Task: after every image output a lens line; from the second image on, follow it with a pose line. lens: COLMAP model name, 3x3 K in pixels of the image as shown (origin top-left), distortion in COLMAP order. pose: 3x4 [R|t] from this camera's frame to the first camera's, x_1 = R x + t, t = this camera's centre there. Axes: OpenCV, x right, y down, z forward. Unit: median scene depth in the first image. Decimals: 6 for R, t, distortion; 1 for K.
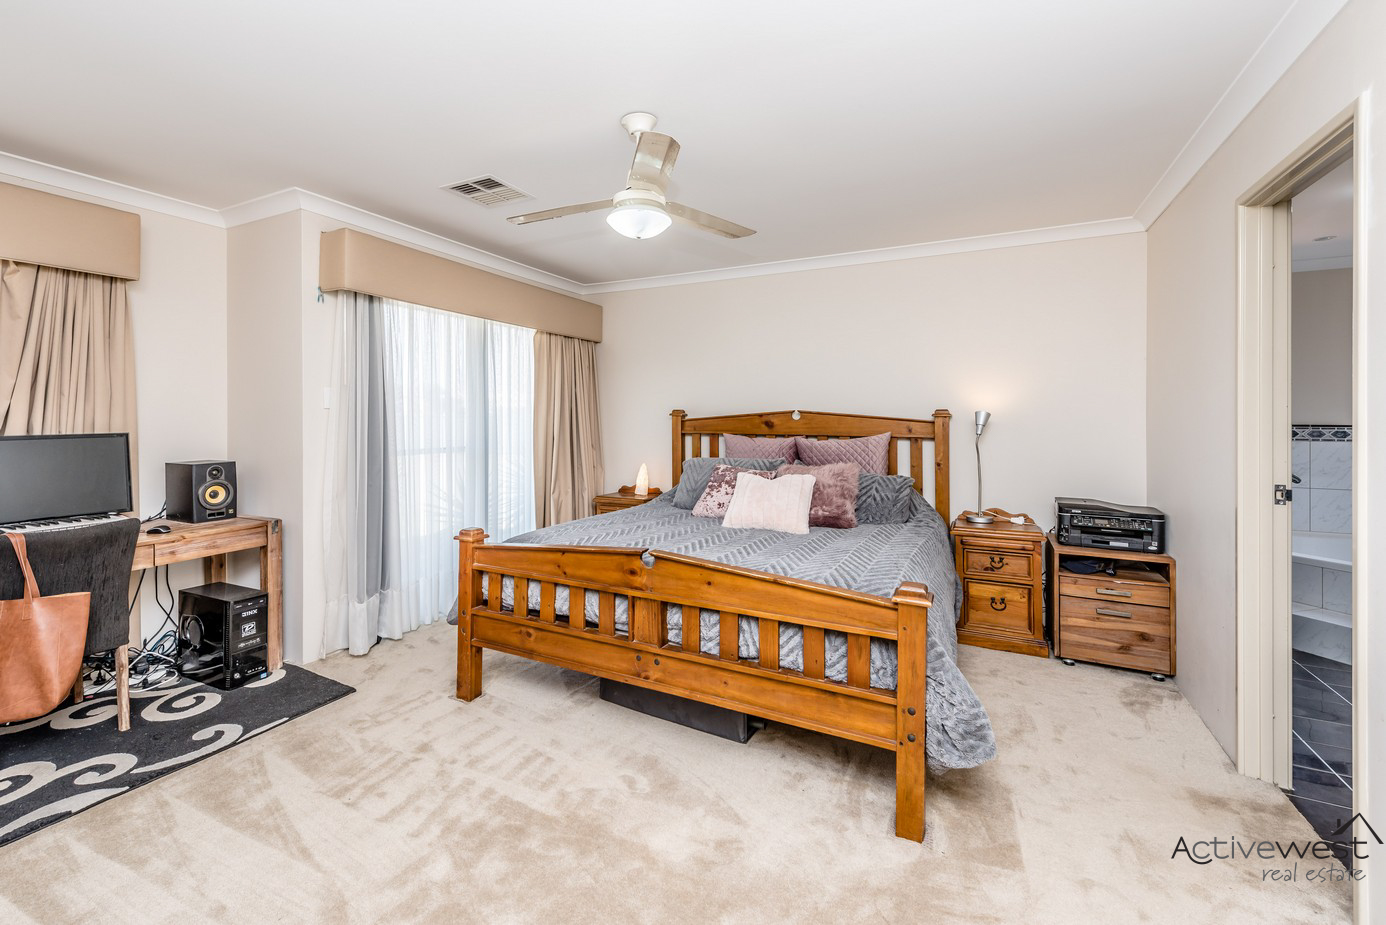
lens RADIAL K [[560.9, 0, 699.7], [0, 560.9, 416.6], [0, 0, 1]] dist [-0.000968, -0.000102]
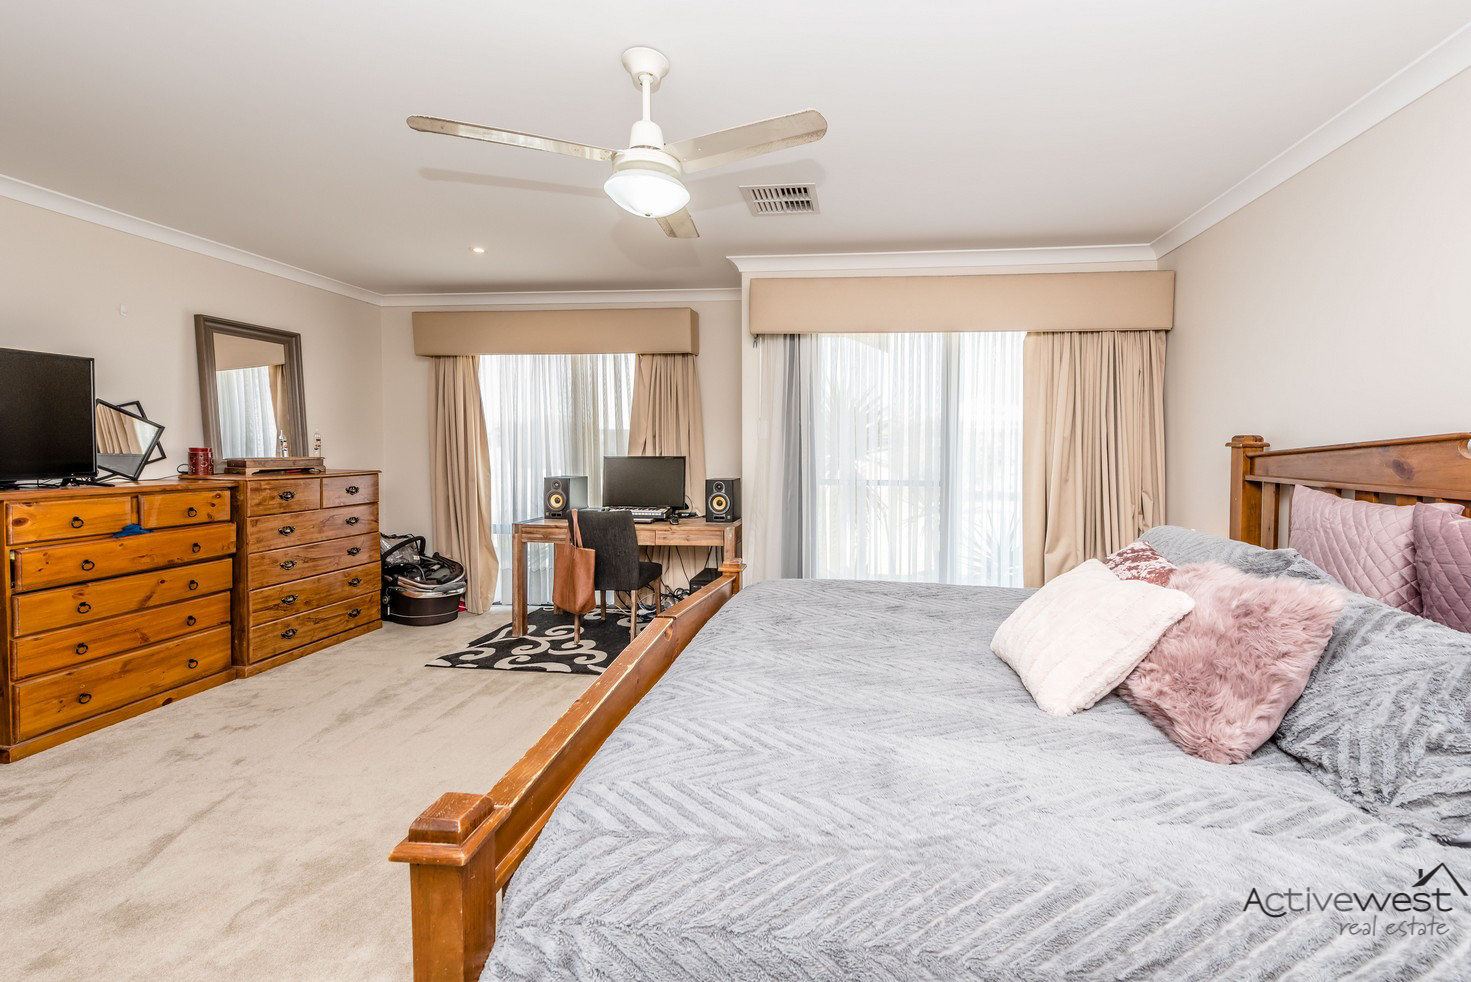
lens RADIAL K [[587.0, 0, 735.8], [0, 587.0, 468.4], [0, 0, 1]] dist [-0.000070, -0.000041]
pose [[0.362272, 0.038427, -0.931280, 0.485592], [-0.005893, 0.999224, 0.038938, -0.000611], [0.932054, -0.008619, 0.362218, 0.551935]]
